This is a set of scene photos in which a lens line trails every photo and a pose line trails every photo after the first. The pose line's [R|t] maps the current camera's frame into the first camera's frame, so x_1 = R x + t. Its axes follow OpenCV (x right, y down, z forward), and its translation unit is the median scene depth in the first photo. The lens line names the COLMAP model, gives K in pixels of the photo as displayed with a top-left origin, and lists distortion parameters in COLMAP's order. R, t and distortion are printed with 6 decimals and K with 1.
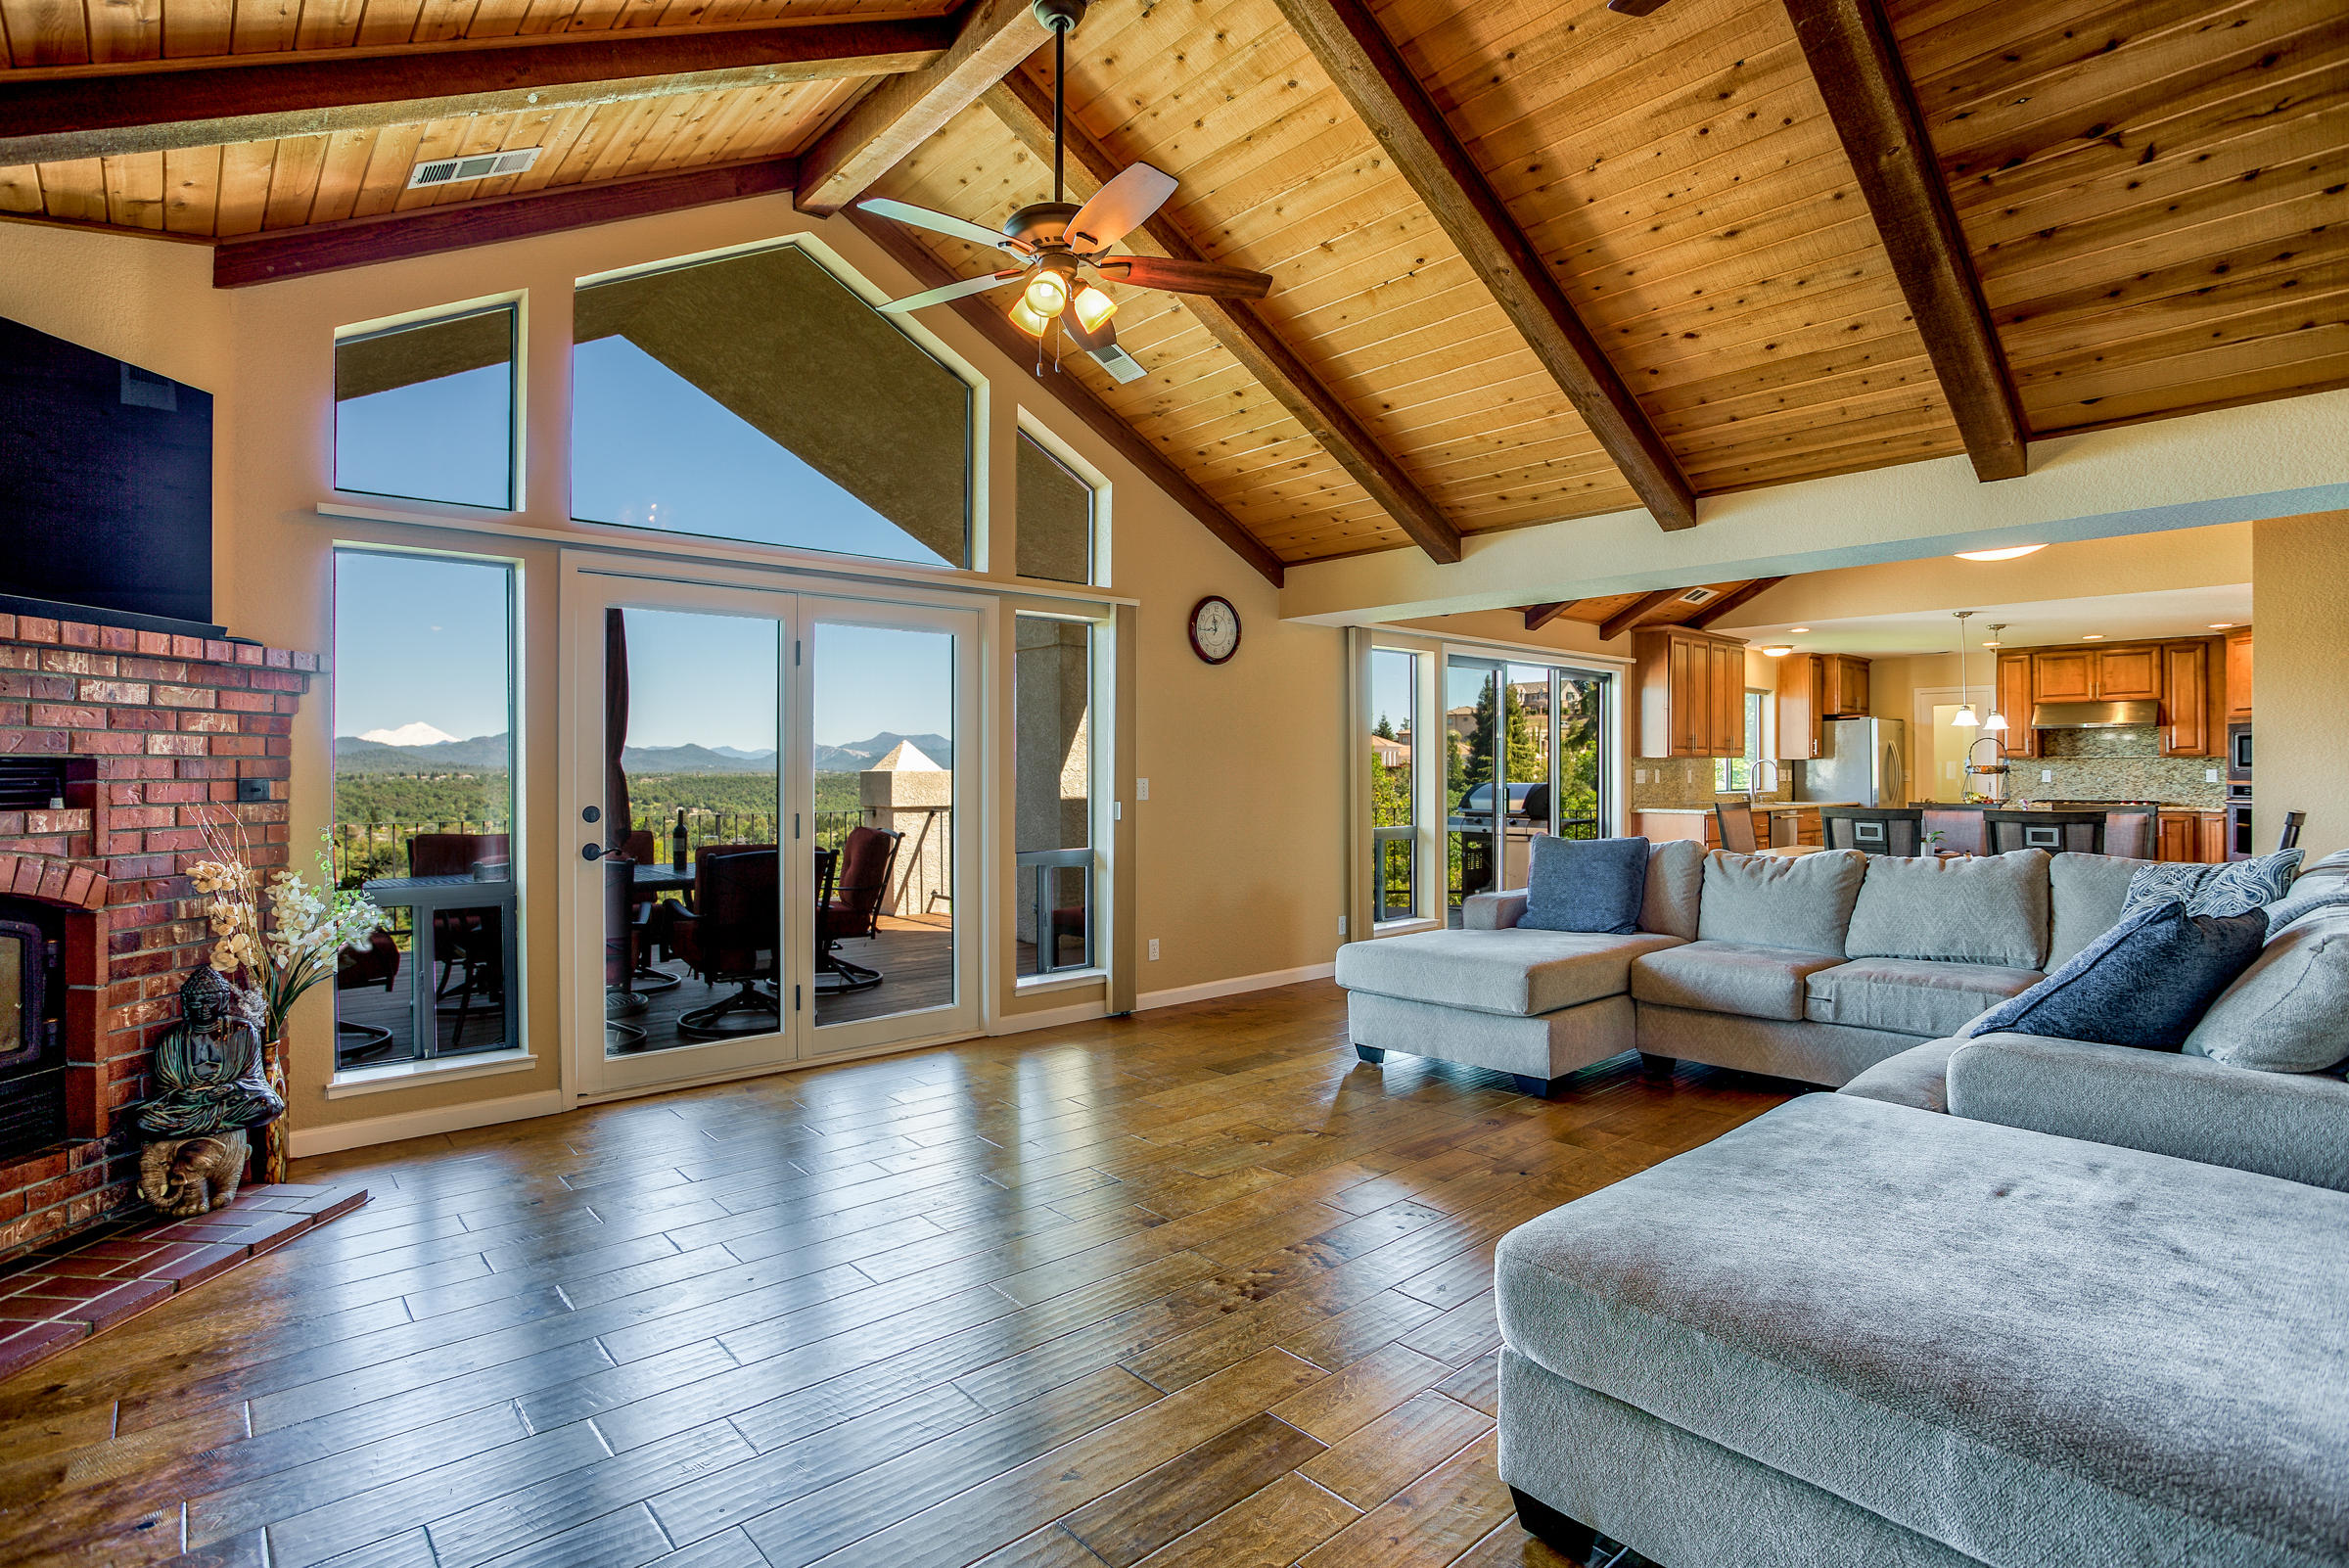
lens RADIAL K [[1129.9, 0, 1162.9], [0, 1129.9, 765.9], [0, 0, 1]] dist [-0.014844, 0.001388]
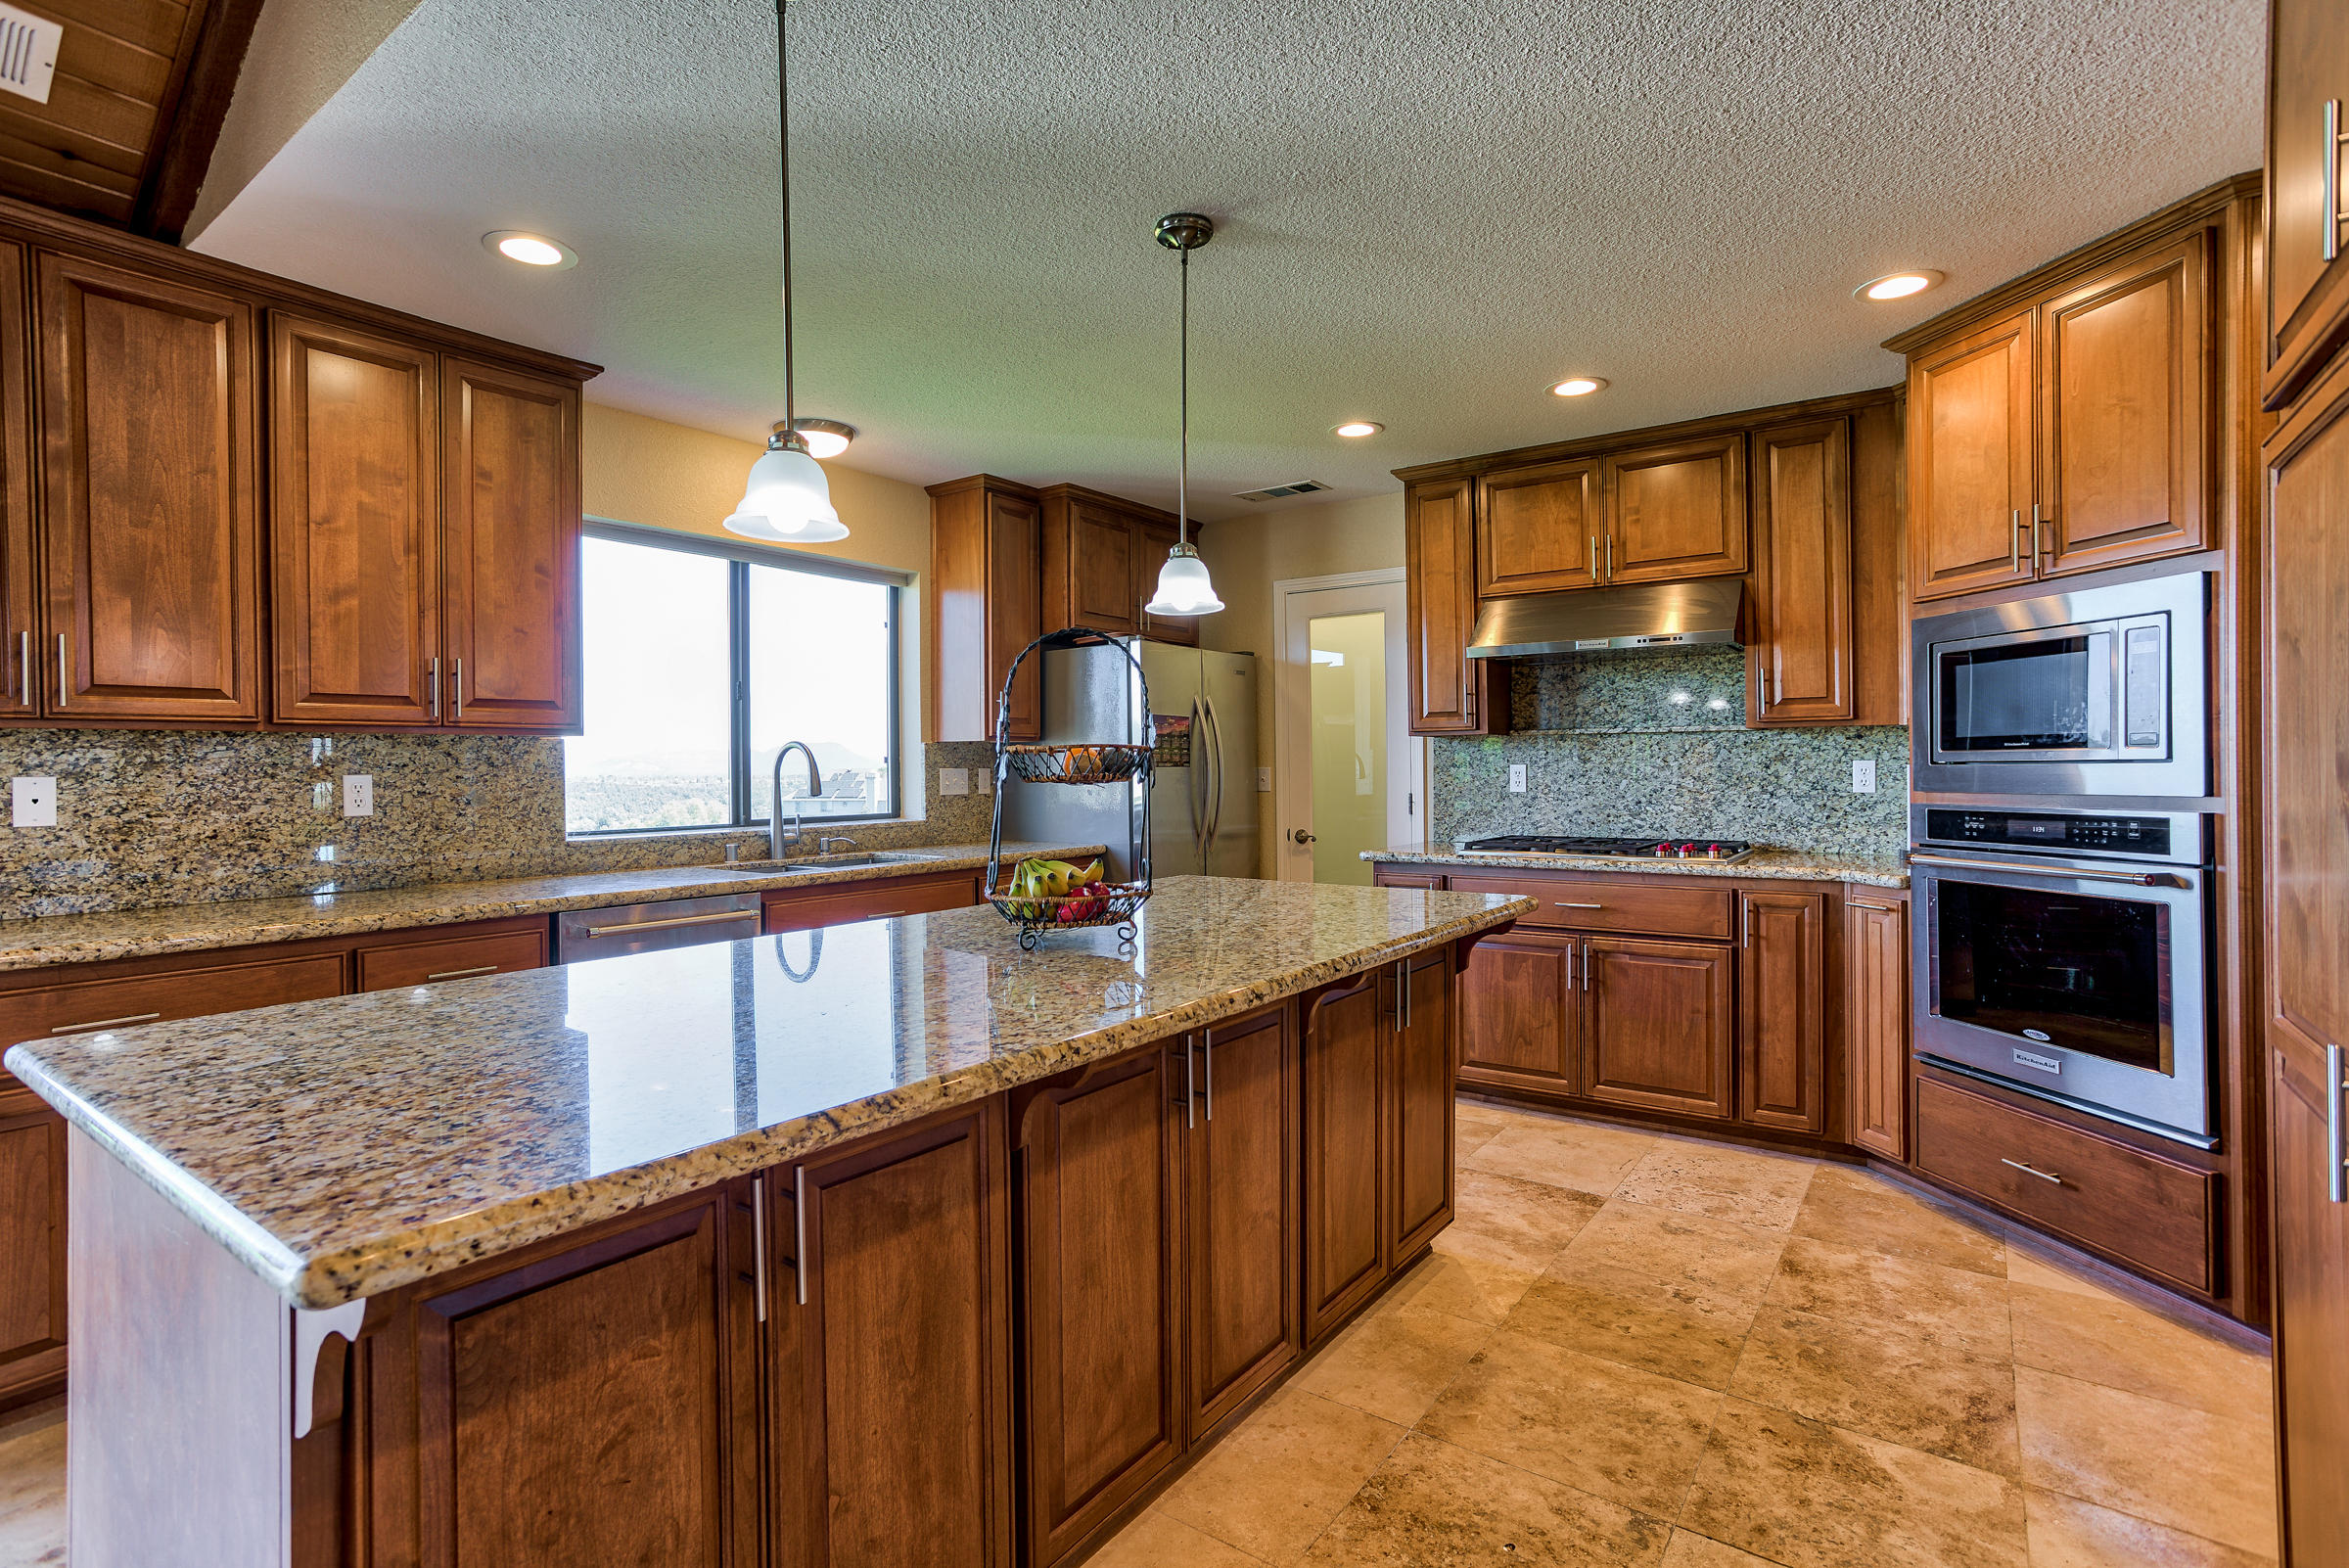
lens RADIAL K [[1110.7, 0, 1174.5], [0, 1110.7, 775.8], [0, 0, 1]] dist [-0.006416, -0.000318]
pose [[0.977429, -0.010514, 0.211003, 0.620251], [0.008944, 0.999925, 0.008392, 0.003640], [-0.211075, -0.006315, 0.977449, 0.670224]]
